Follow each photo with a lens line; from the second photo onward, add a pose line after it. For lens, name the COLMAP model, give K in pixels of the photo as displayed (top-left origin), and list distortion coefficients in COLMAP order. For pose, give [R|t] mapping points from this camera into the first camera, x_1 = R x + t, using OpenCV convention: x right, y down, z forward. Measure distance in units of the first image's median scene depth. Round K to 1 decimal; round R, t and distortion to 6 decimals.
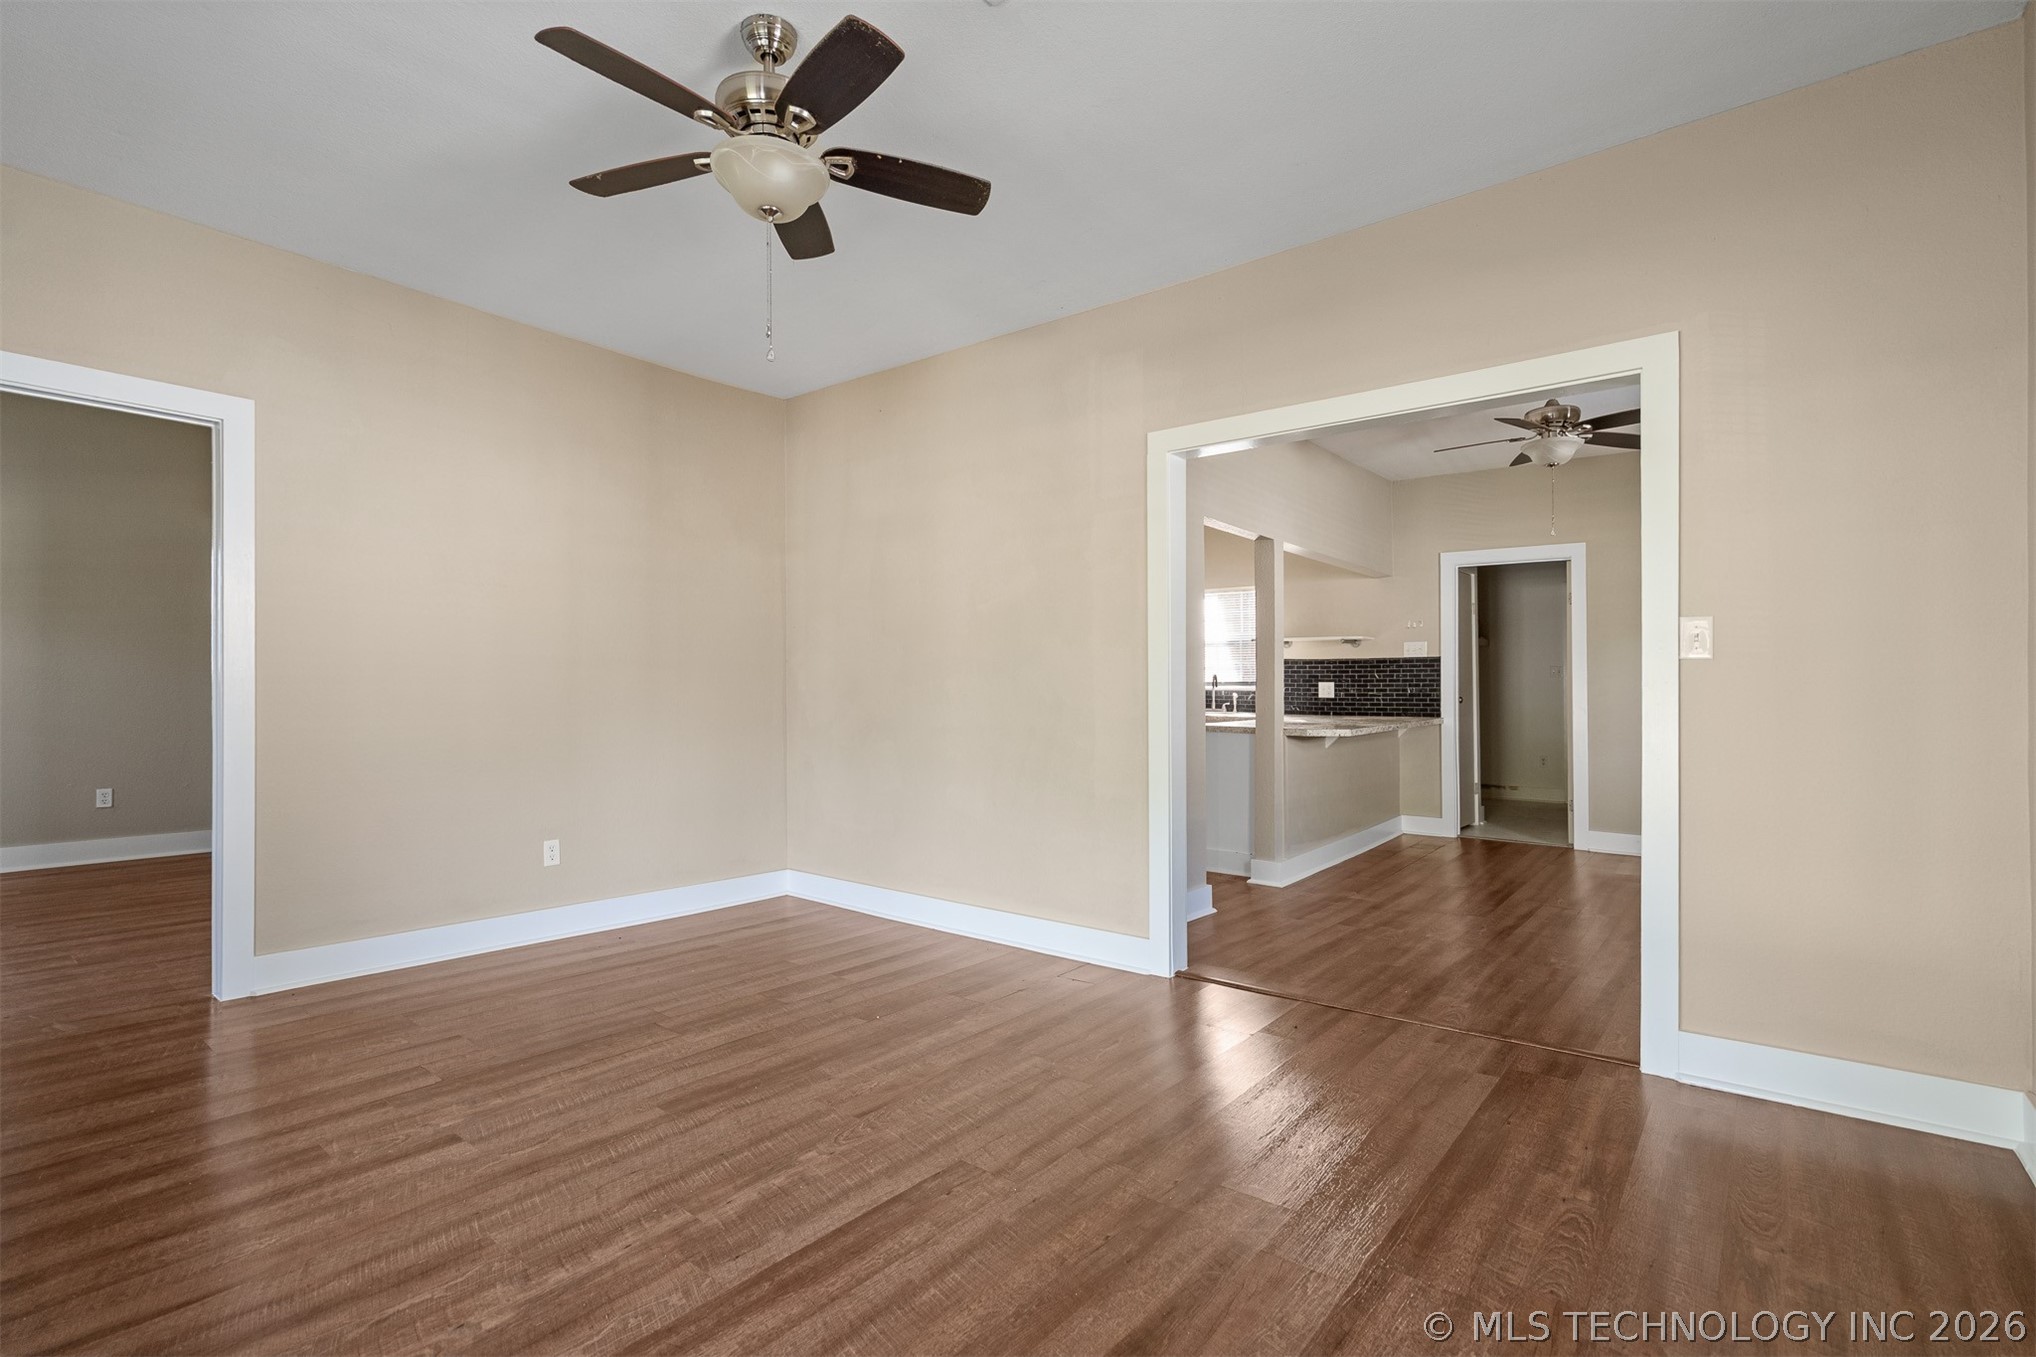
lens RADIAL K [[952.0, 0, 1017.9], [0, 952.0, 672.9], [0, 0, 1]] dist [-0.004054, 0.004575]
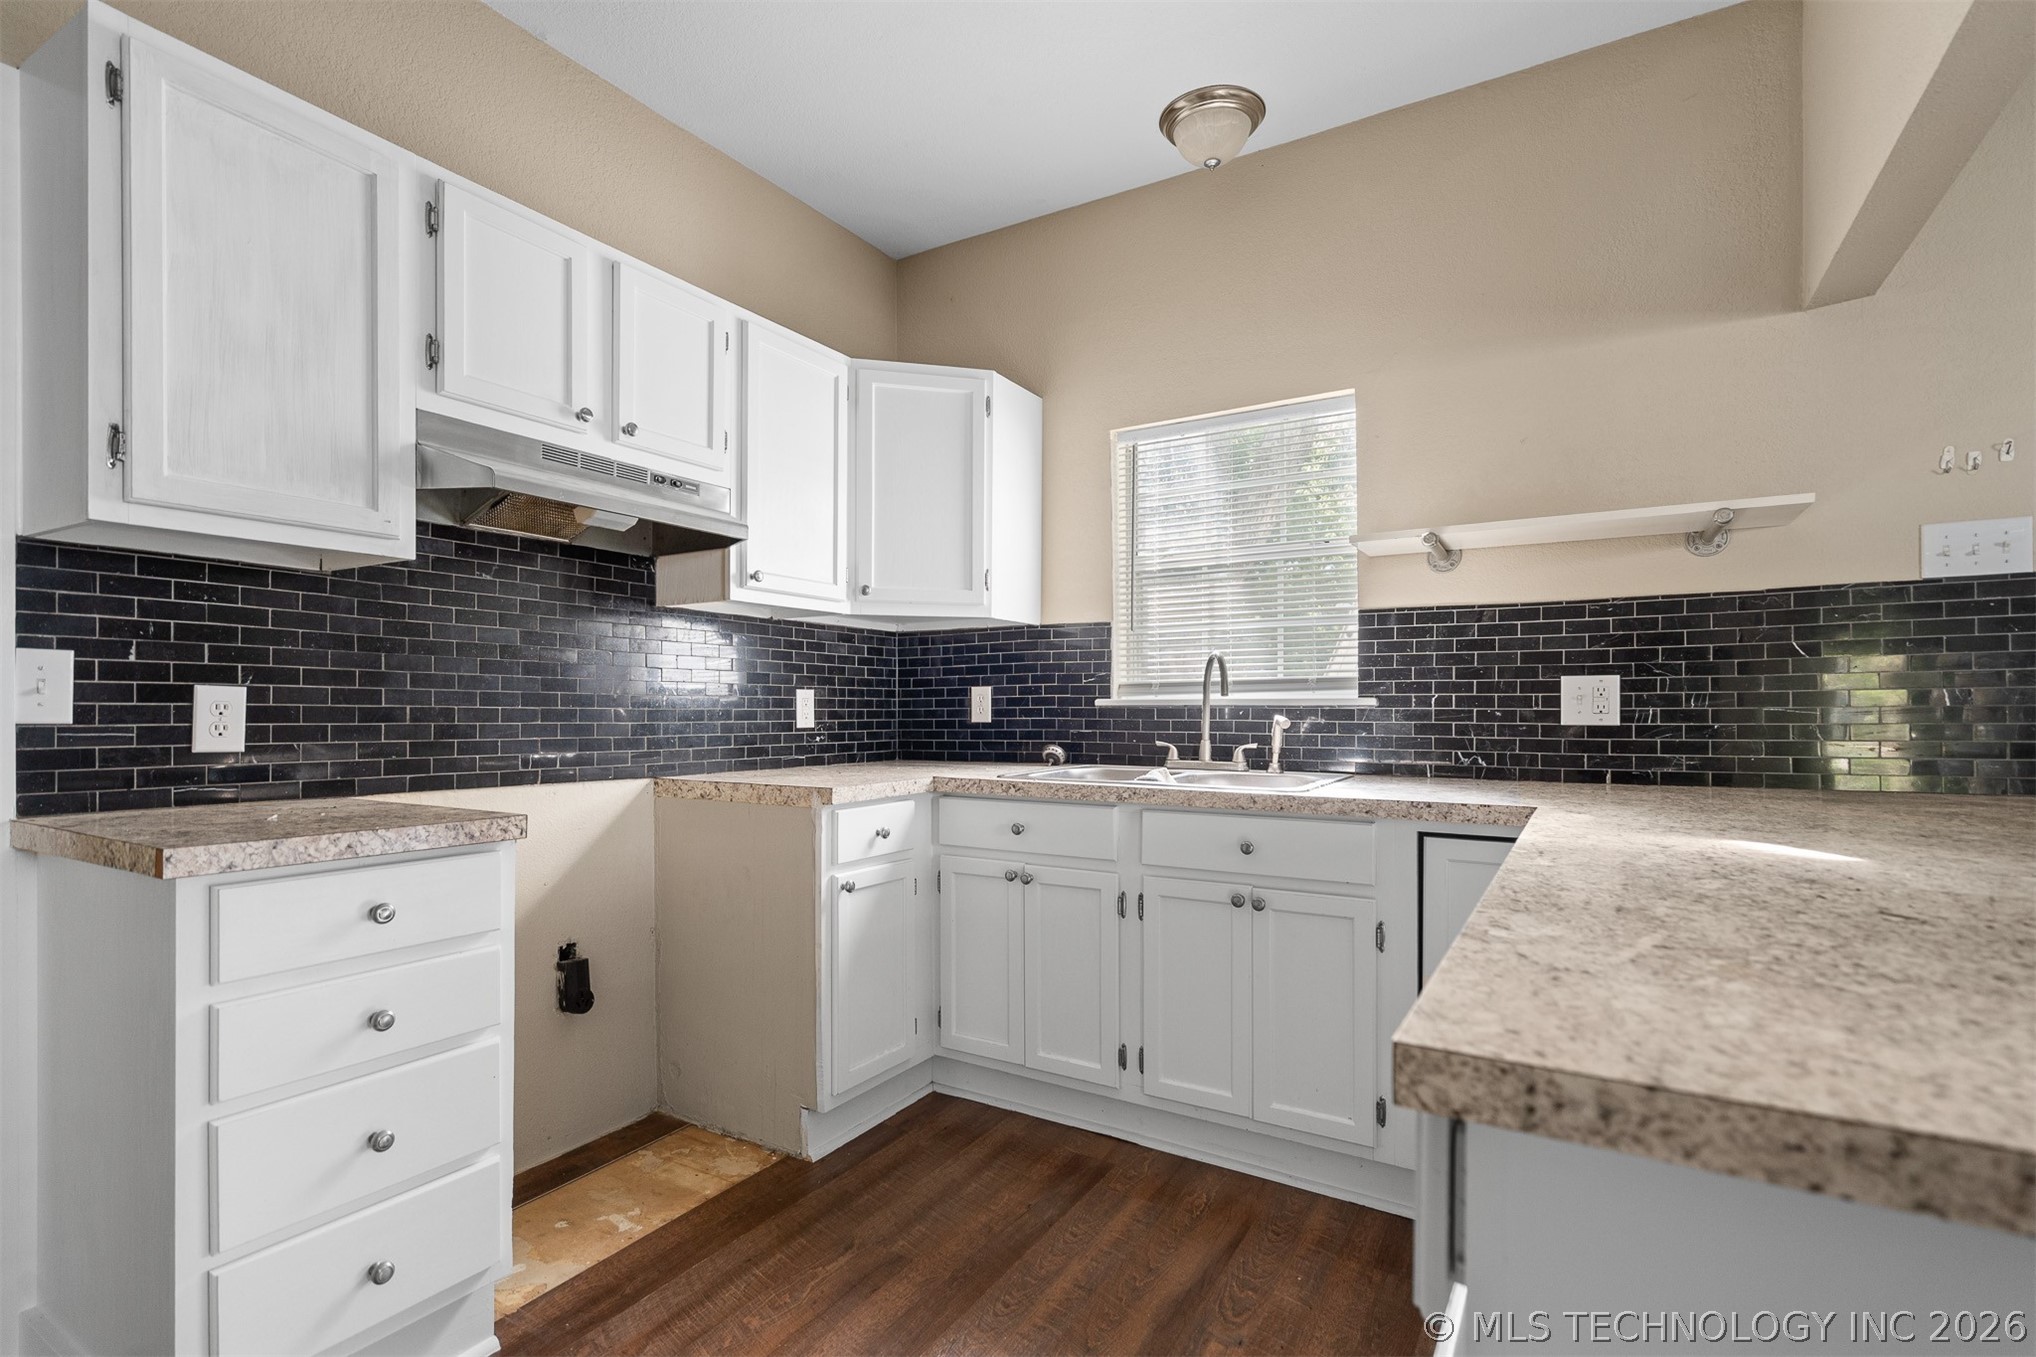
lens RADIAL K [[952.0, 0, 1027.1], [0, 952.0, 720.4], [0, 0, 1]] dist [-0.004054, 0.004575]
pose [[0.991771, -0.006217, 0.127871, 0.114507], [0.003381, 0.999744, 0.022384, 0.018138], [-0.127978, -0.021767, 0.991538, 0.776752]]
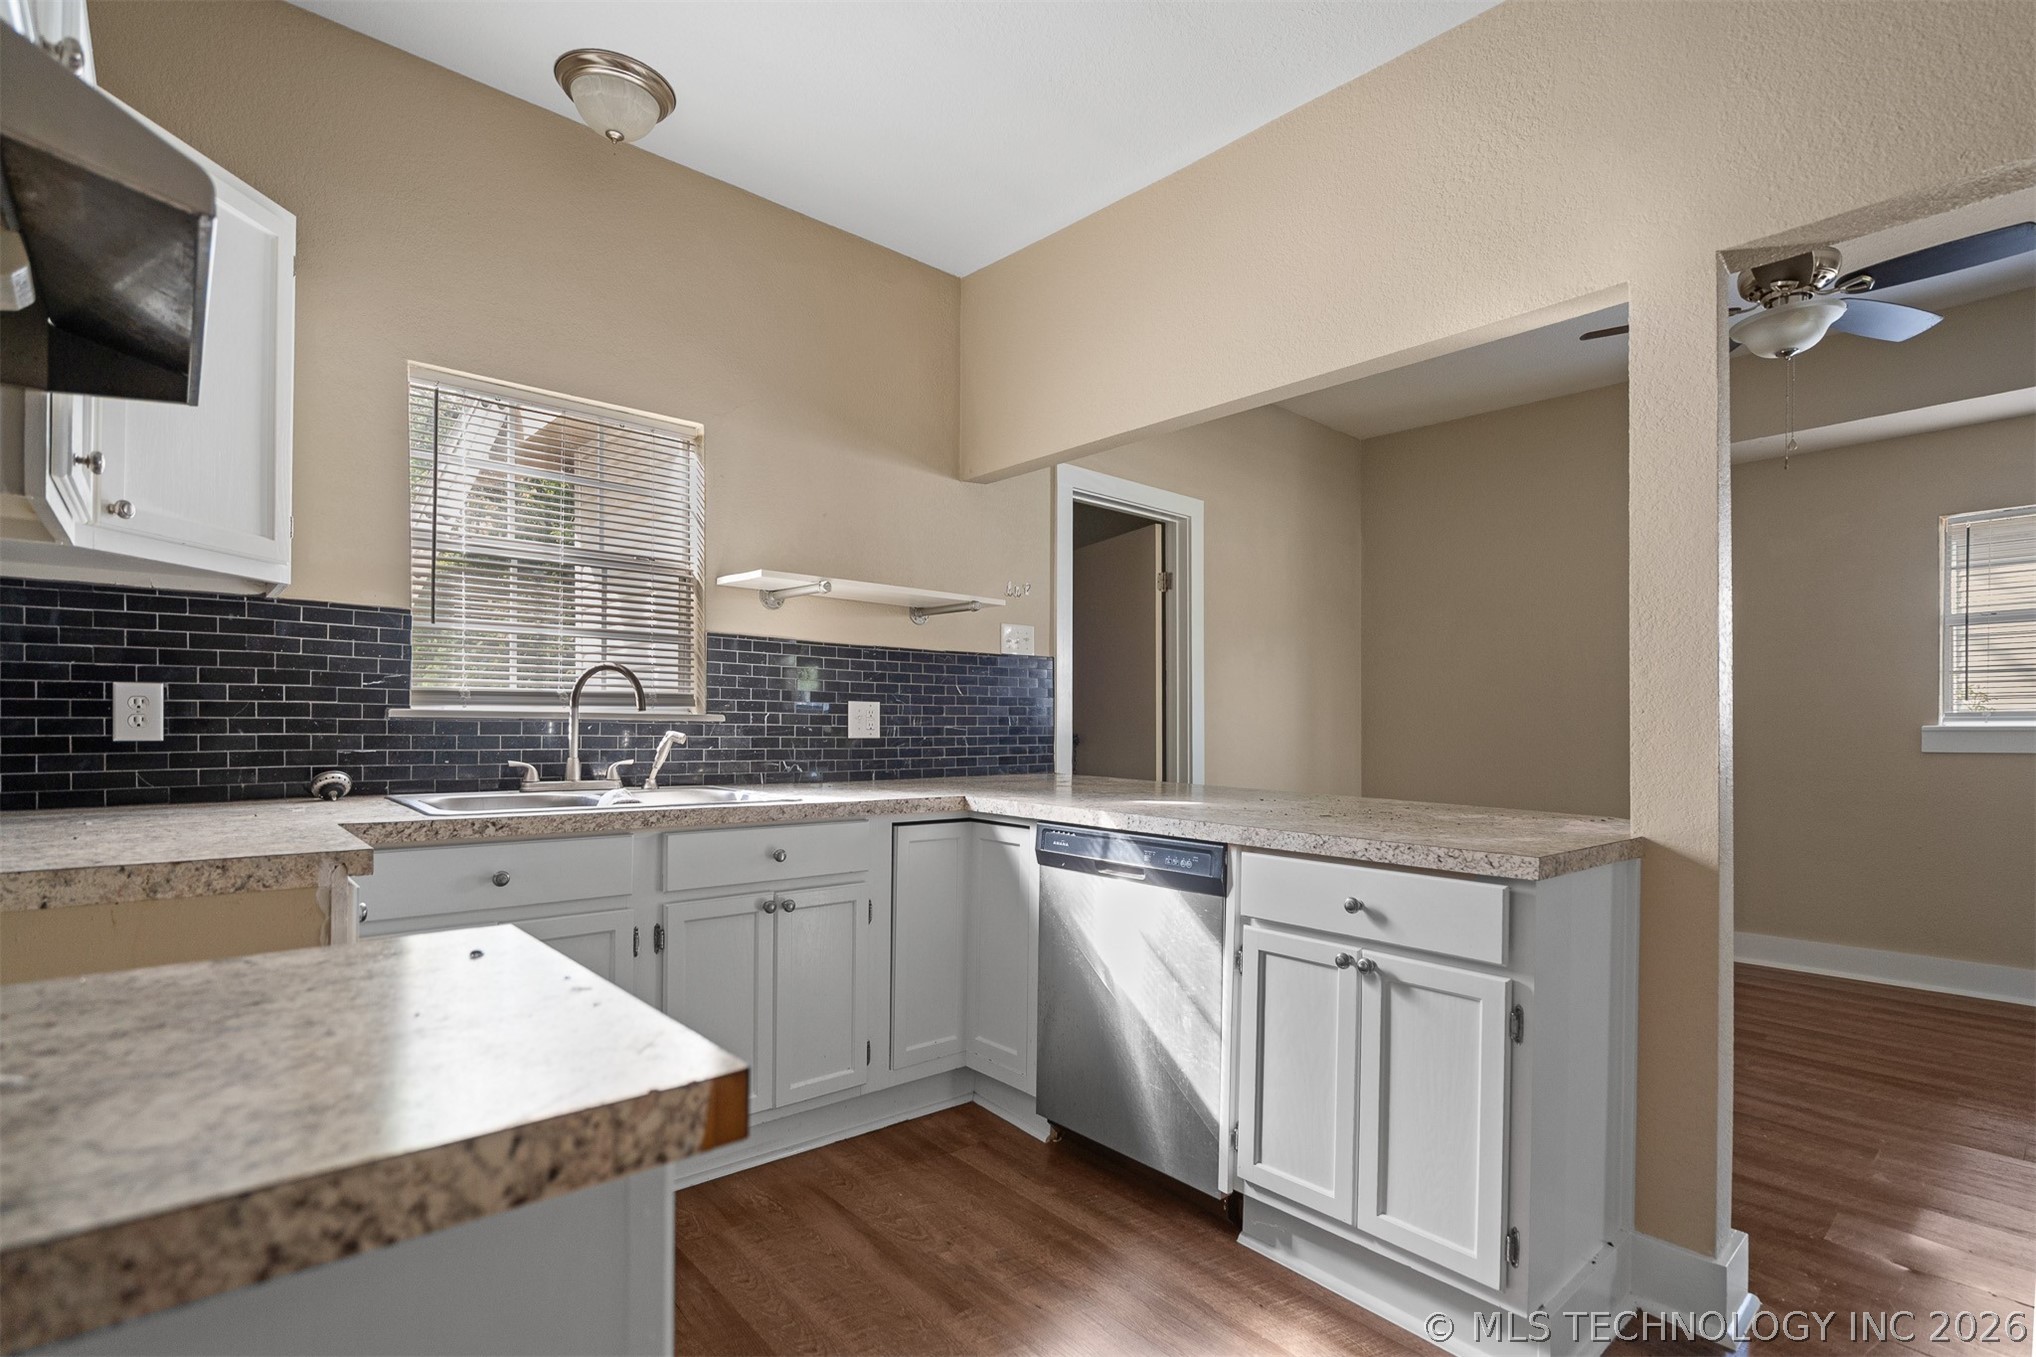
lens RADIAL K [[952.0, 0, 1002.2], [0, 952.0, 734.8], [0, 0, 1]] dist [-0.004054, 0.004575]
pose [[0.186945, -0.012060, 0.982296, -0.078966], [-0.020002, 0.999671, 0.016080, 0.017766], [-0.982167, -0.022654, 0.186643, 0.930041]]
